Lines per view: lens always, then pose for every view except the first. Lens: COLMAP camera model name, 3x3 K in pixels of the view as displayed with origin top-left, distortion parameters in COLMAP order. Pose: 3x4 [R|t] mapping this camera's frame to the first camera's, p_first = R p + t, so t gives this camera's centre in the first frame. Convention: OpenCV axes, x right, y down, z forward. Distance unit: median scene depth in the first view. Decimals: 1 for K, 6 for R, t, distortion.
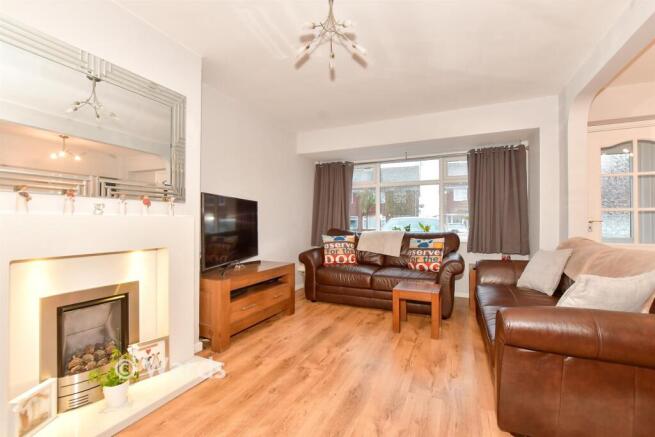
lens RADIAL K [[292.5, 0, 330.5], [0, 292.5, 219.8], [0, 0, 1]] dist [-0.014588, 0.001588]
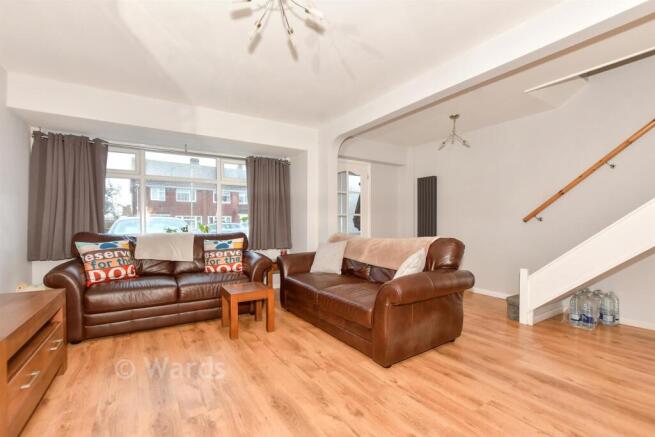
lens RADIAL K [[287.9, 0, 327.0], [0, 287.9, 226.6], [0, 0, 1]] dist [-0.018723, 0.000115]
pose [[0.544427, -0.012710, 0.838712, -0.371618], [-0.005189, 0.999815, 0.018520, 0.002417], [-0.838792, -0.014435, 0.544260, 0.236986]]
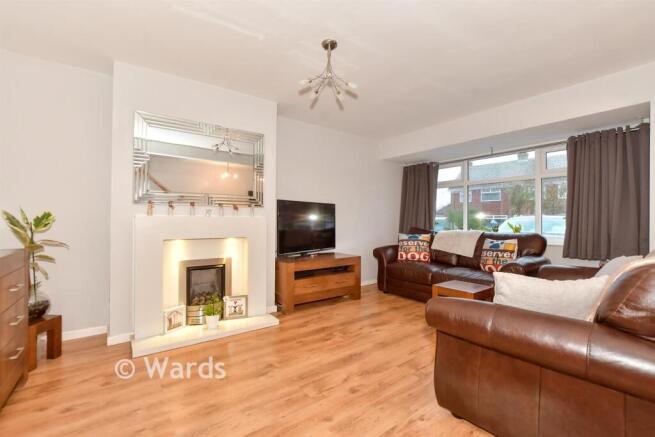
lens RADIAL K [[292.5, 0, 330.5], [0, 292.5, 219.8], [0, 0, 1]] dist [-0.014588, 0.001588]
pose [[0.881520, 0.002398, -0.472140, 0.371225], [-0.000720, 0.999993, 0.003735, -0.002249], [0.472146, -0.002953, 0.881516, -0.100389]]
